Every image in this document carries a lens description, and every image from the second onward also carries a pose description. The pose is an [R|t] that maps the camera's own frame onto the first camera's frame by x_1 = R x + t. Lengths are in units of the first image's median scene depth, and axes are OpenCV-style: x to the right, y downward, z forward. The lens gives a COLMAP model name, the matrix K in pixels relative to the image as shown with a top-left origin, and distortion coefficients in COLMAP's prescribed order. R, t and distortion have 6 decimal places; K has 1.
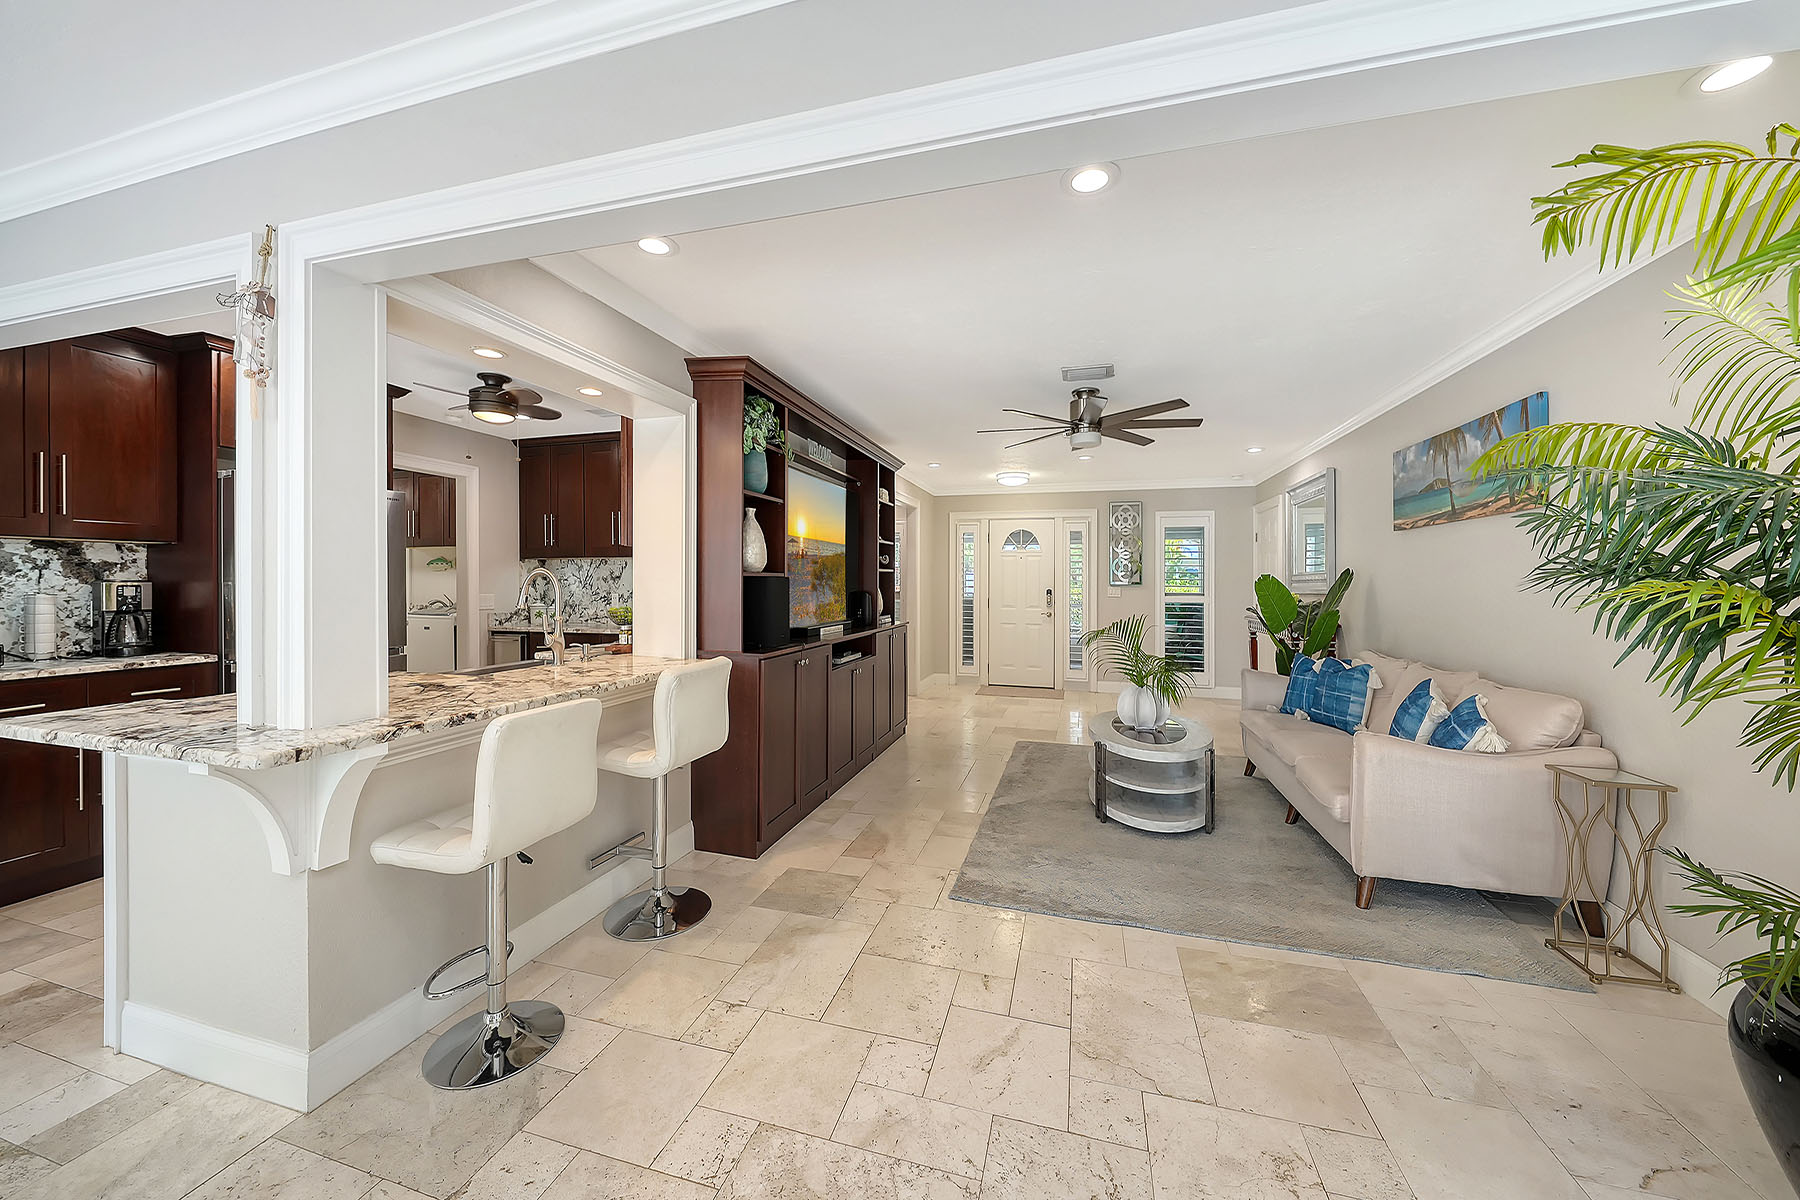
lens RADIAL K [[621.6, 0, 907.4], [0, 621.6, 581.3], [0, 0, 1]] dist [-0.003458, -0.000531]
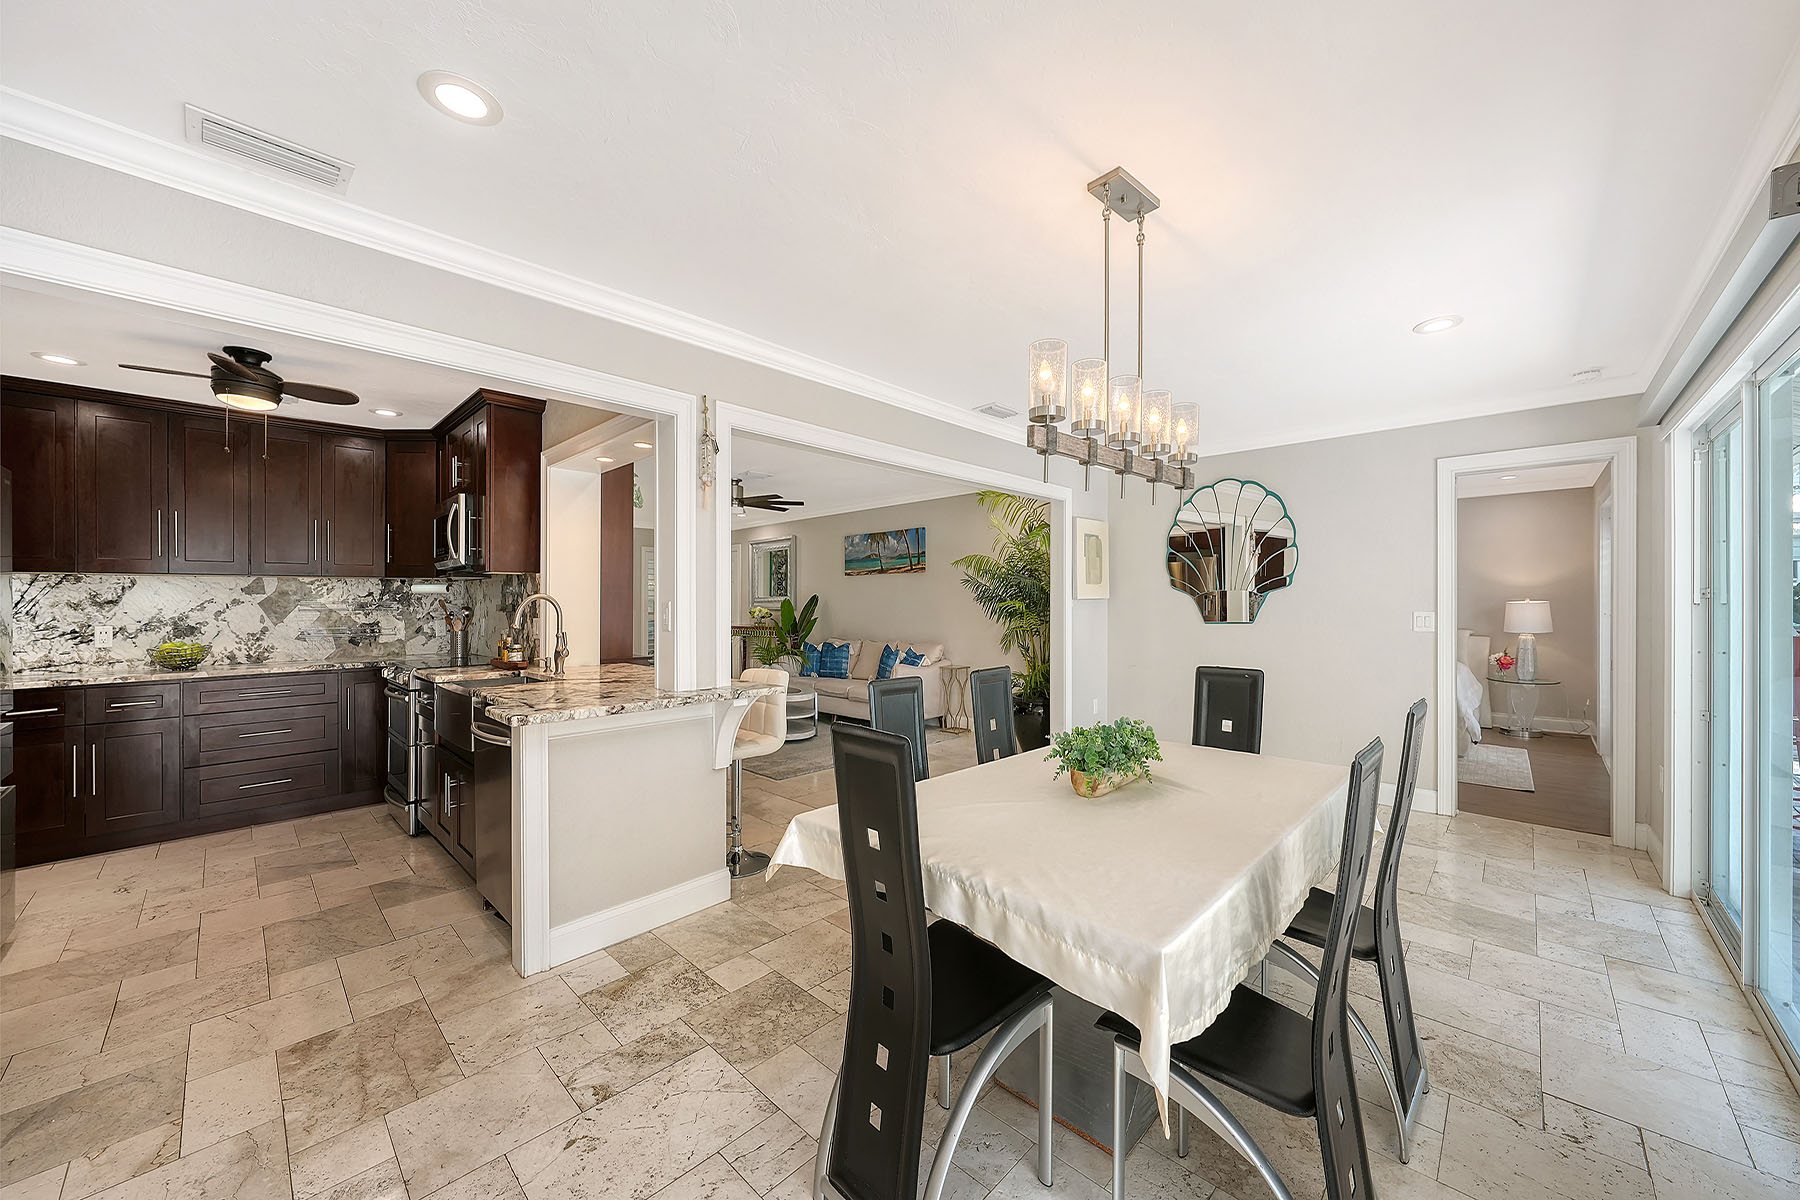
lens RADIAL K [[650.2, 0, 909.4], [0, 650.2, 594.5], [0, 0, 1]] dist [-0.007652, 0.000759]
pose [[0.468016, 0.005162, 0.883705, -1.105390], [0.008838, 0.999906, -0.010522, 0.000285], [-0.883676, 0.012734, 0.467926, -0.162600]]
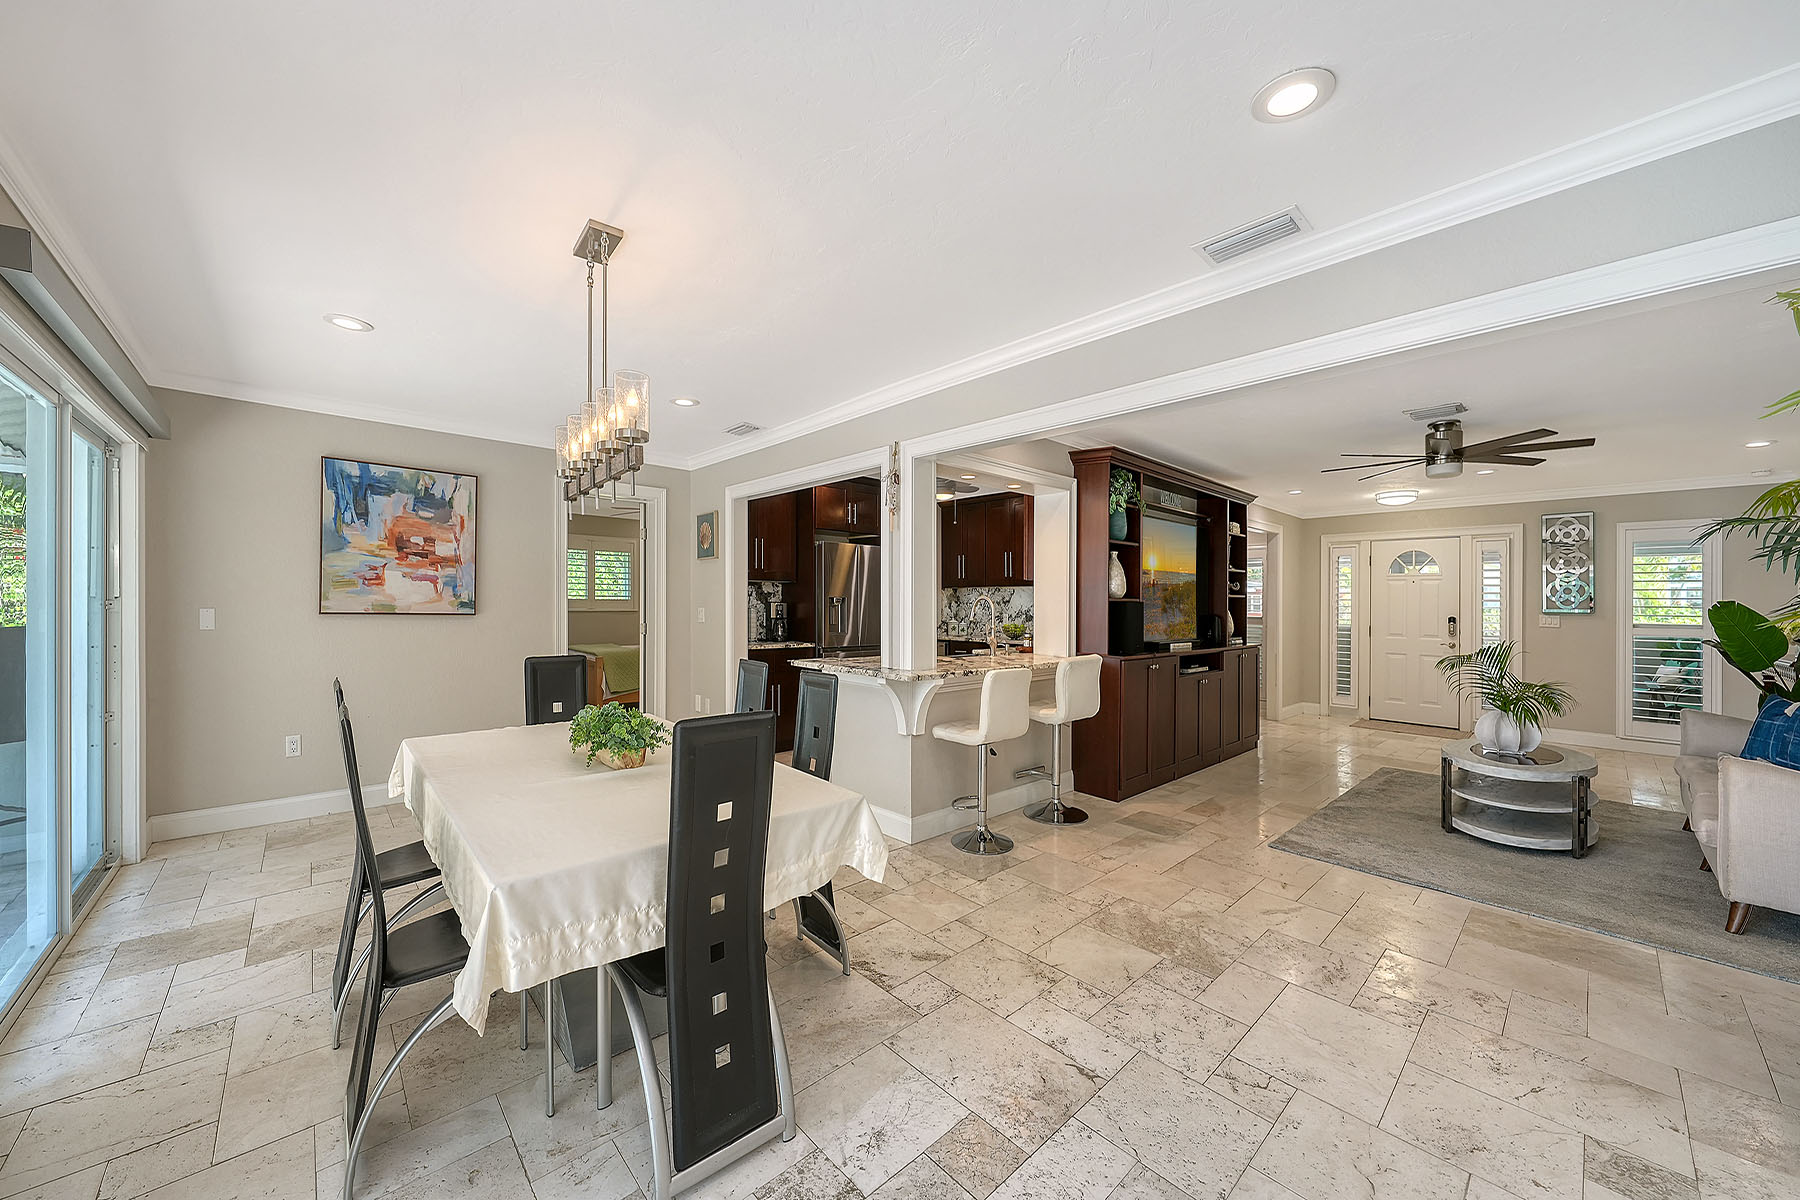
lens RADIAL K [[650.2, 0, 902.2], [0, 650.2, 597.0], [0, 0, 1]] dist [-0.007652, 0.000759]
pose [[0.853028, 0.000554, -0.521865, 0.096468], [-0.007718, 0.999903, -0.011555, 0.002526], [0.521809, 0.013884, 0.852950, -0.464349]]
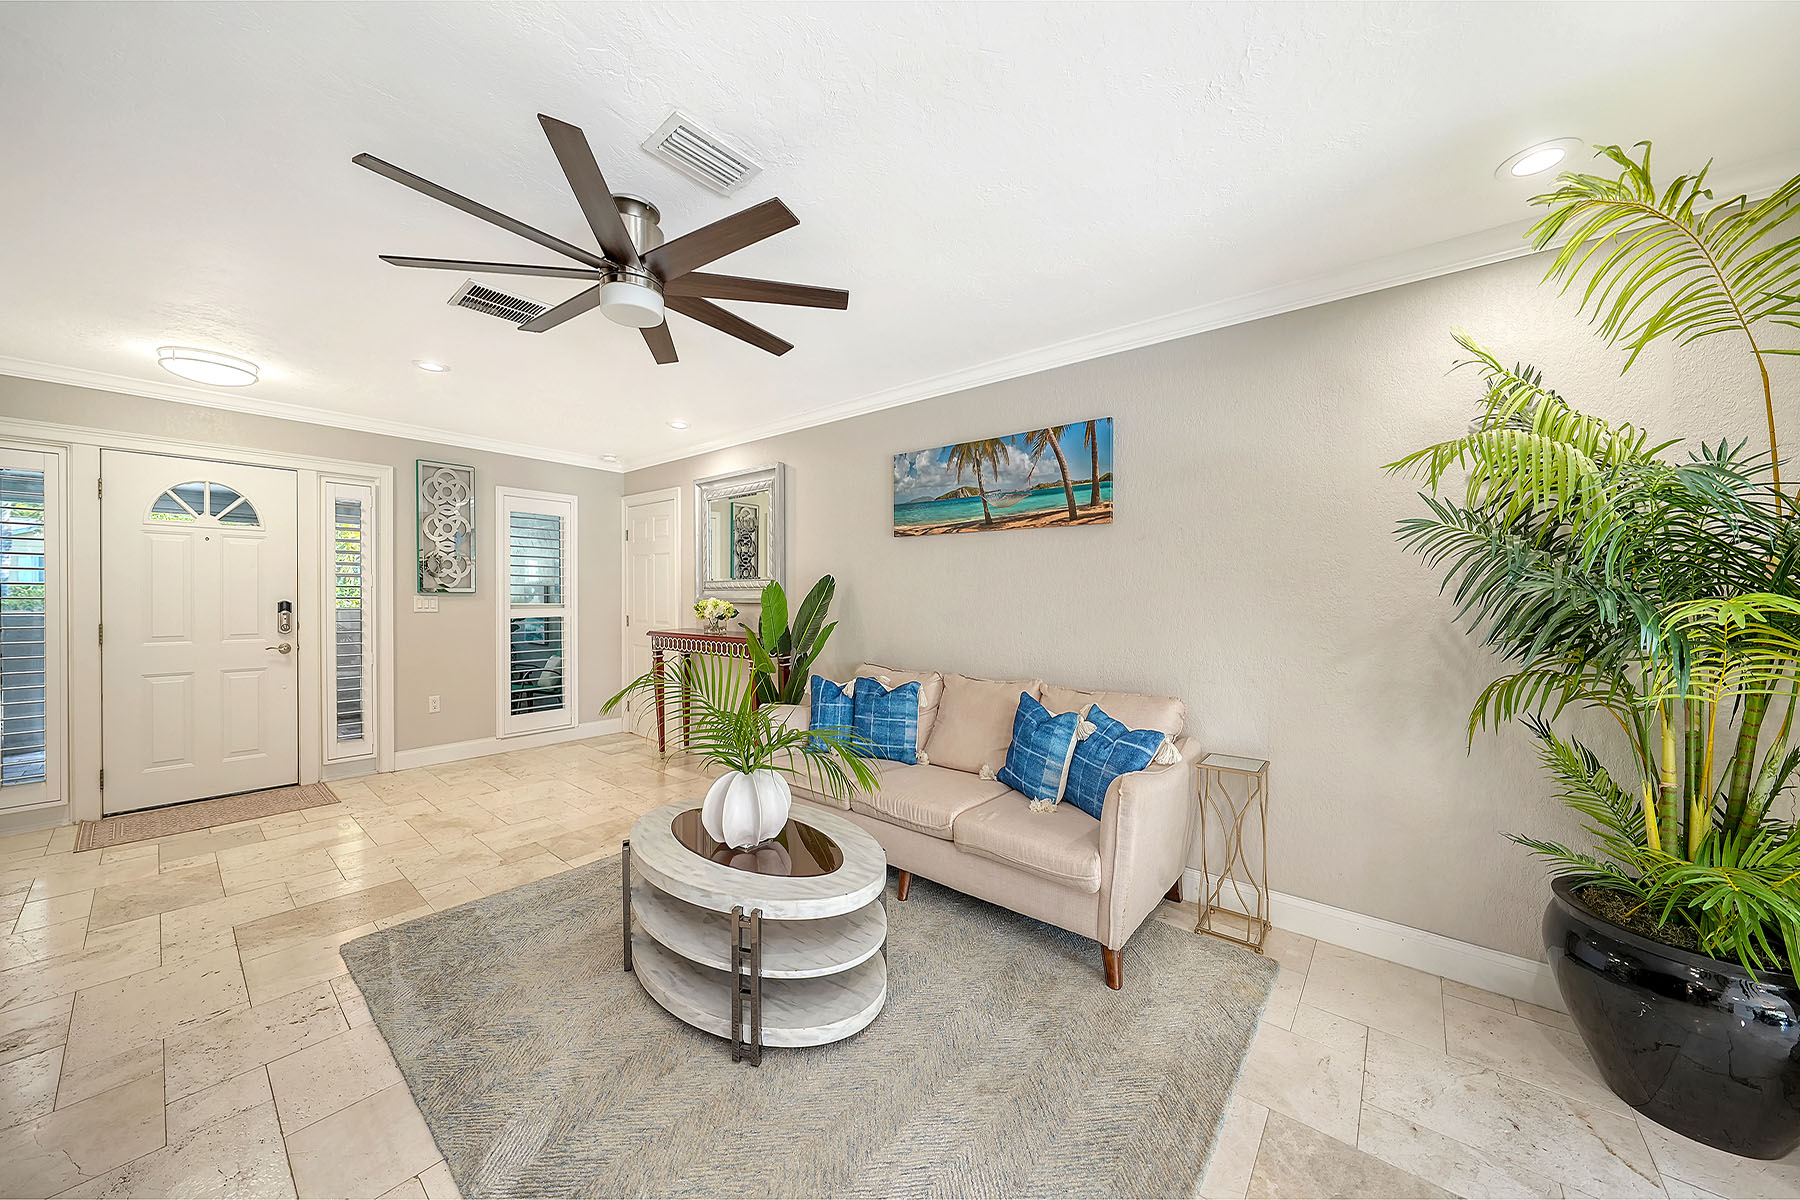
lens RADIAL K [[621.6, 0, 900.5], [0, 621.6, 594.3], [0, 0, 1]] dist [-0.003458, -0.000531]
pose [[0.405735, -0.001639, 0.913989, -0.101728], [-0.005721, 0.999974, 0.004333, 0.002778], [-0.913973, -0.006987, 0.405716, 0.715325]]
